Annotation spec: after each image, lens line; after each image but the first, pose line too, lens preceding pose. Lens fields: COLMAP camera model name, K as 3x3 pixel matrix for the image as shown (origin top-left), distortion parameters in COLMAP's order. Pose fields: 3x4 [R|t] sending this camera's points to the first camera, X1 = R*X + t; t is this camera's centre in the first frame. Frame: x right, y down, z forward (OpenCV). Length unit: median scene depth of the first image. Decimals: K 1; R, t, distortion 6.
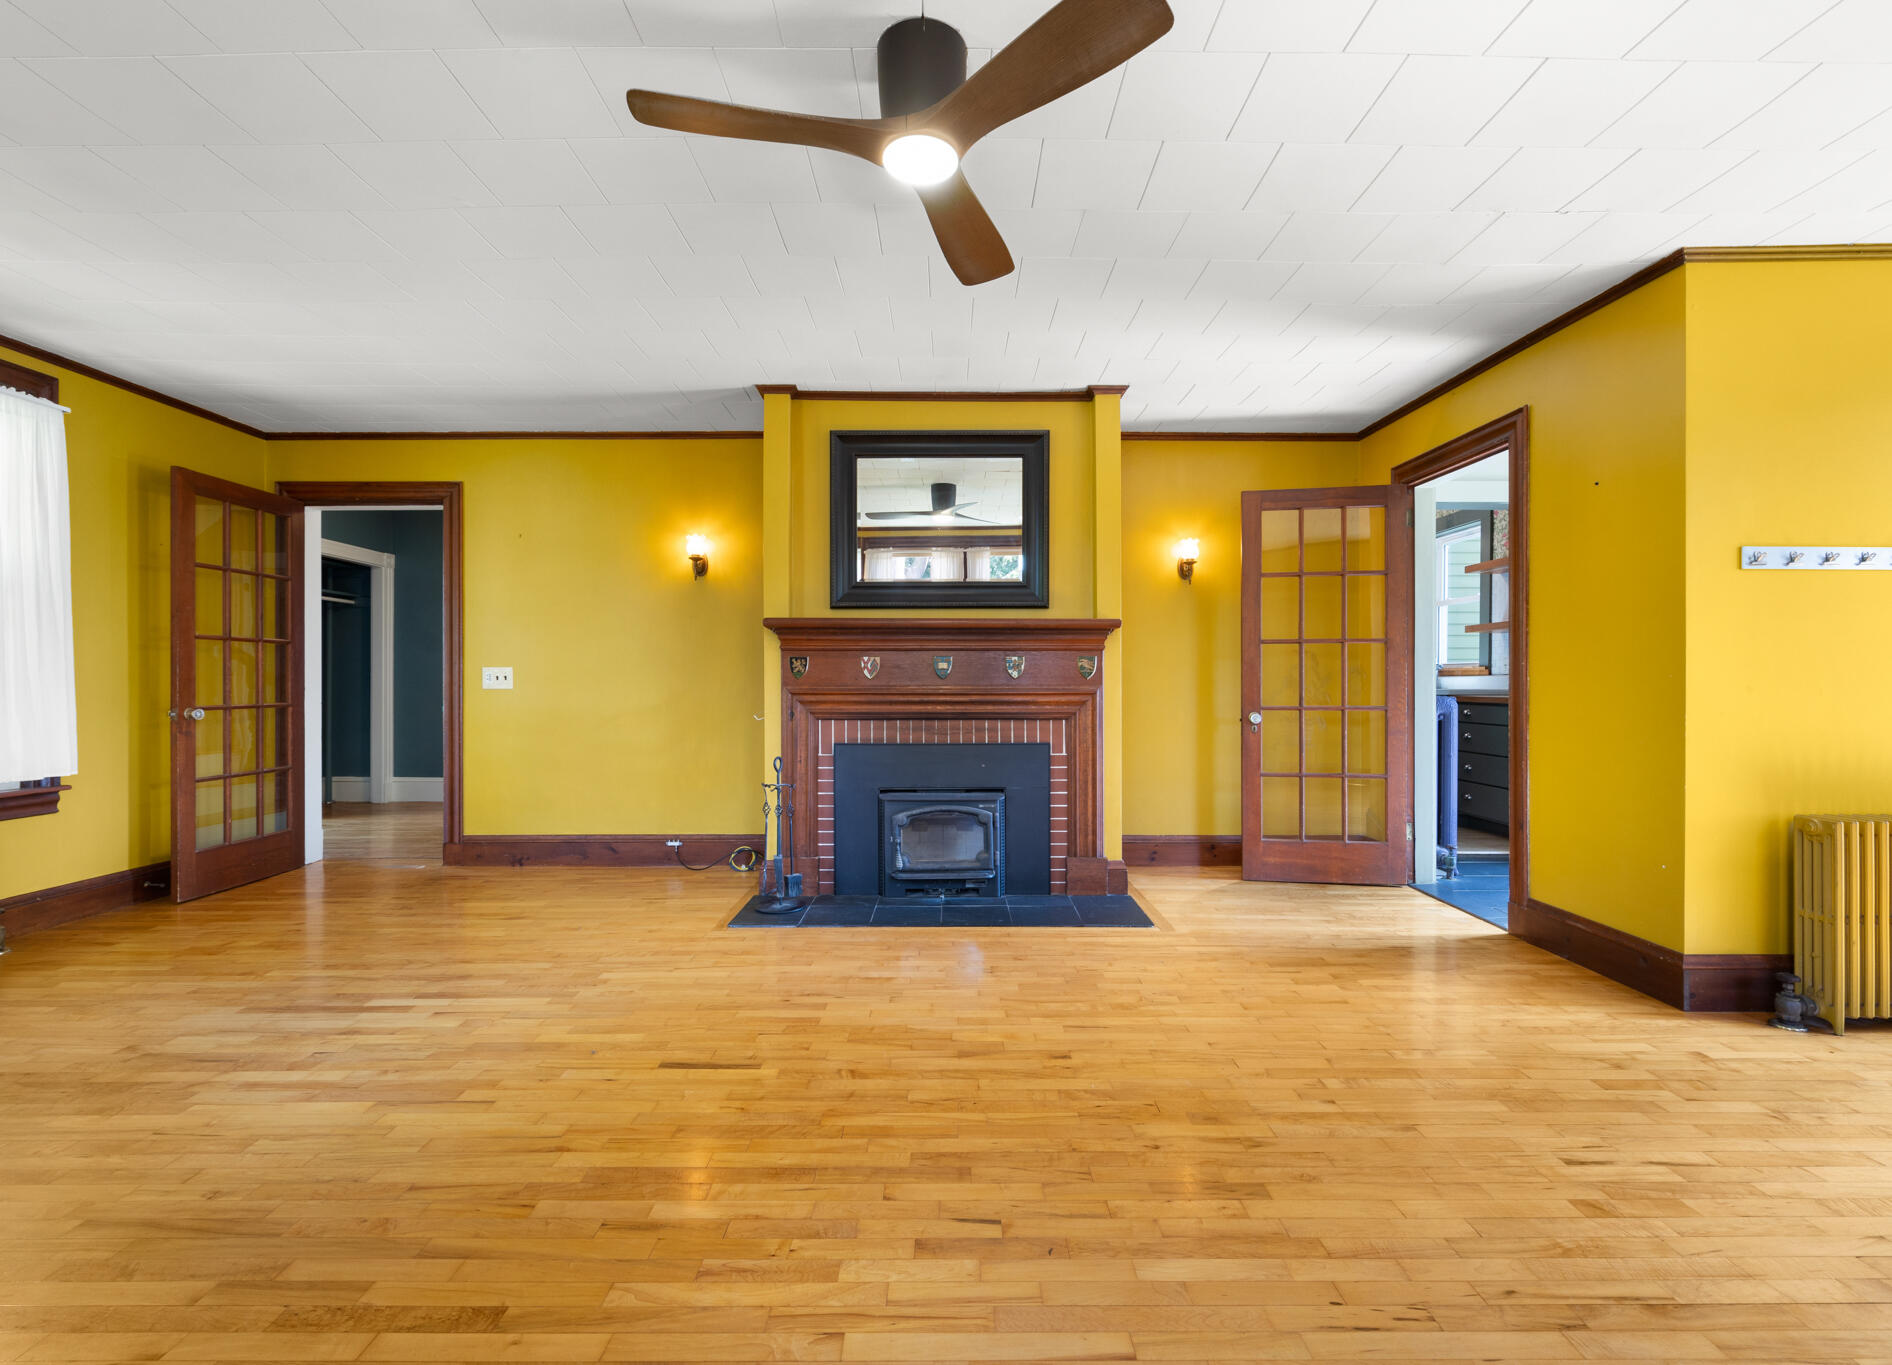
lens RADIAL K [[865.7, 0, 946.3], [0, 865.7, 680.2], [0, 0, 1]] dist [0.000668, 0.000247]
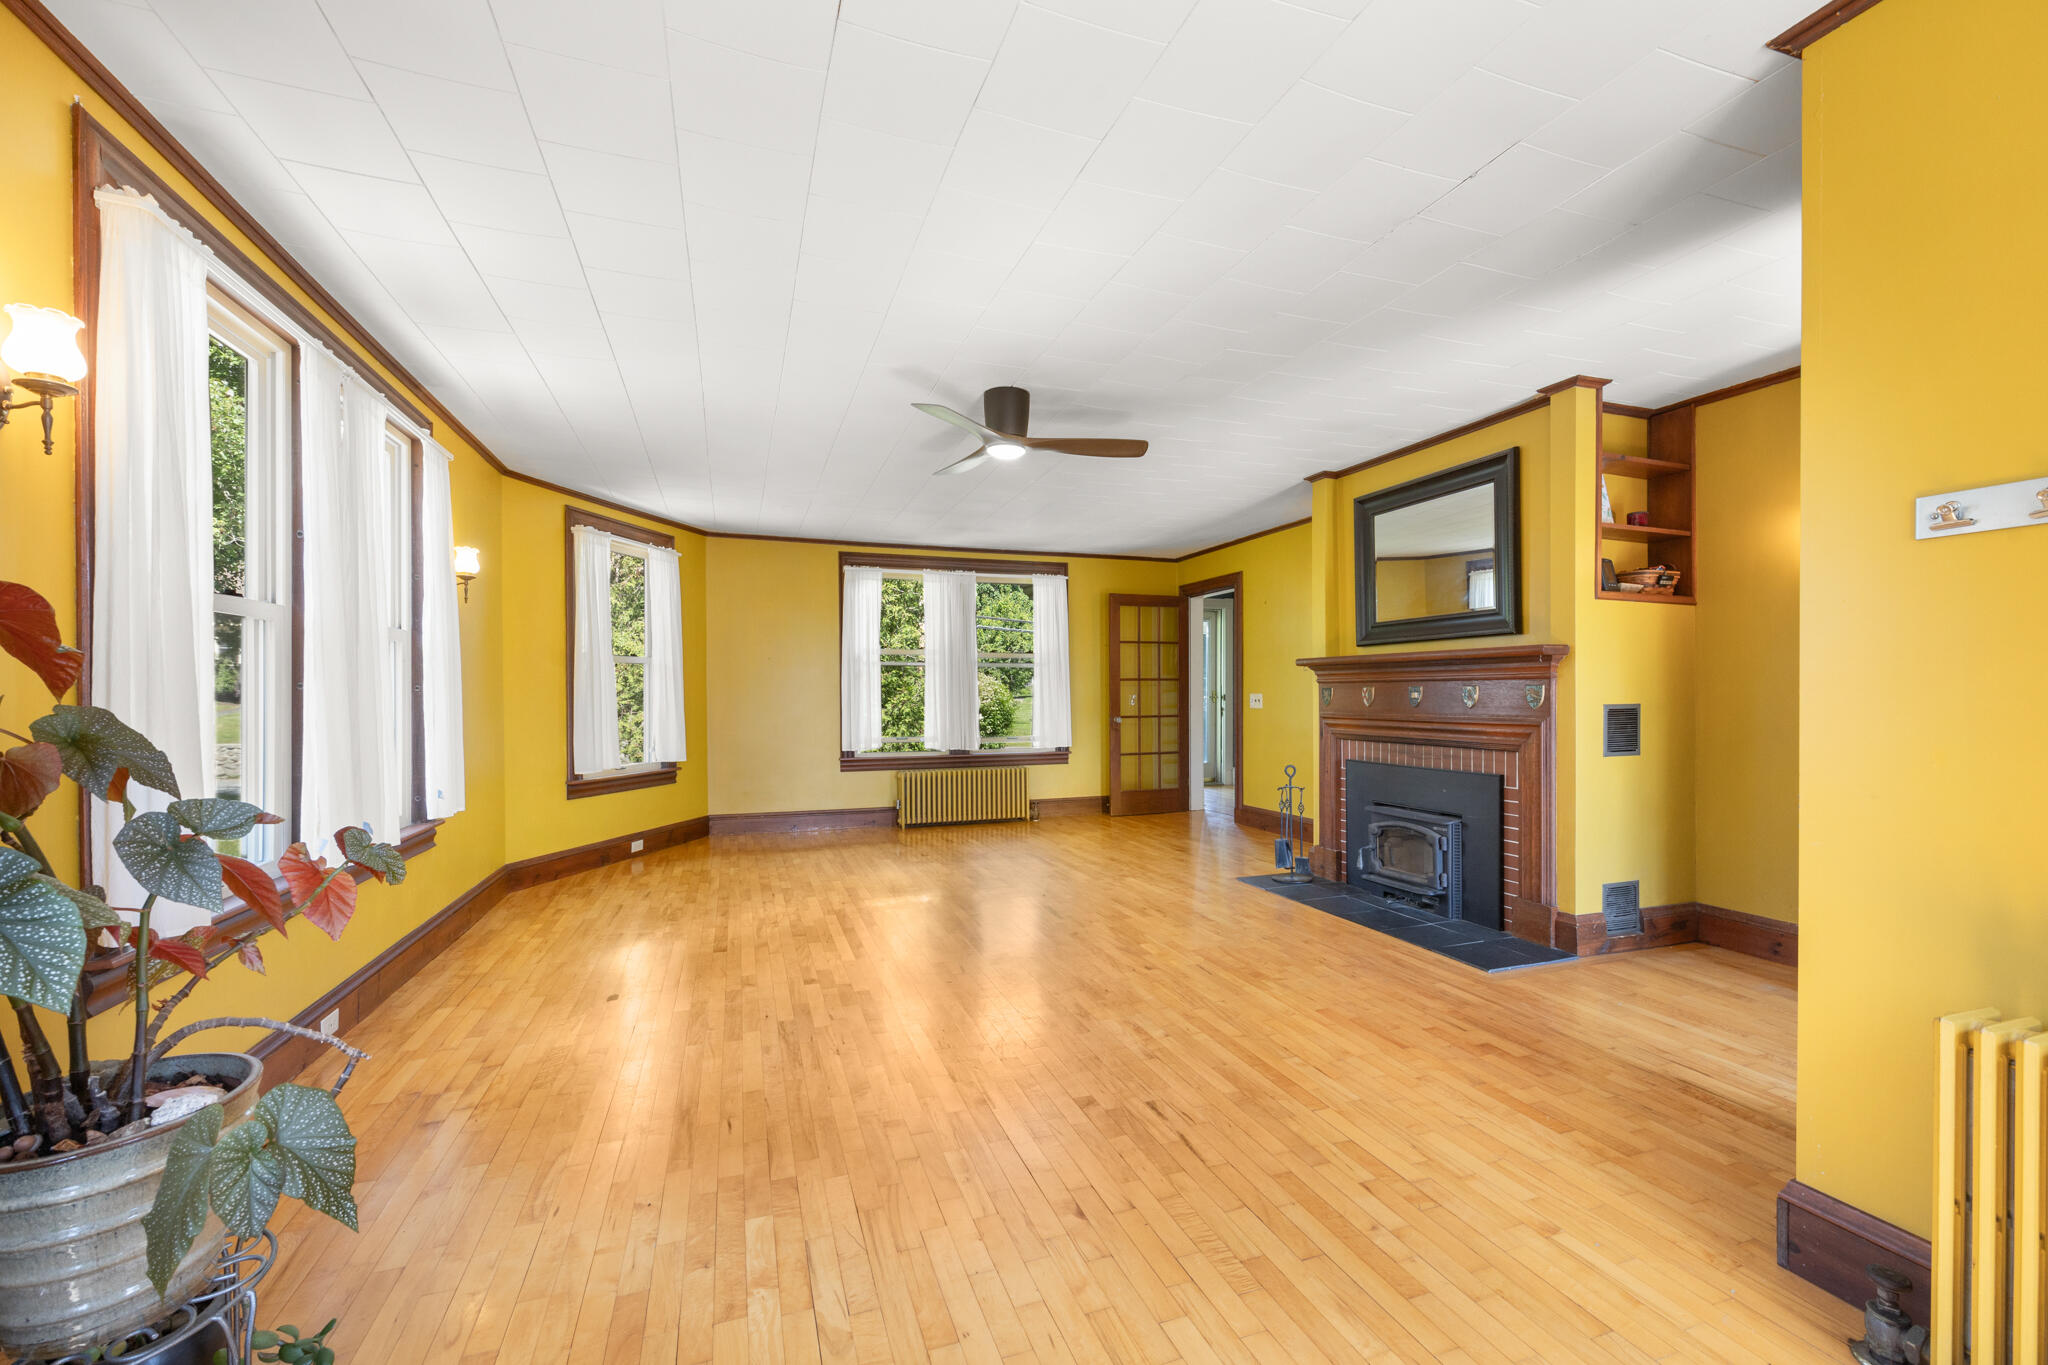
lens RADIAL K [[837.3, 0, 1025.3], [0, 837.3, 694.6], [0, 0, 1]] dist [-0.000597, -0.000704]
pose [[0.327725, 0.000085, -0.944773, 0.825839], [0.004955, 0.999986, 0.001809, -0.021664], [0.944760, -0.005274, 0.327720, 0.193309]]
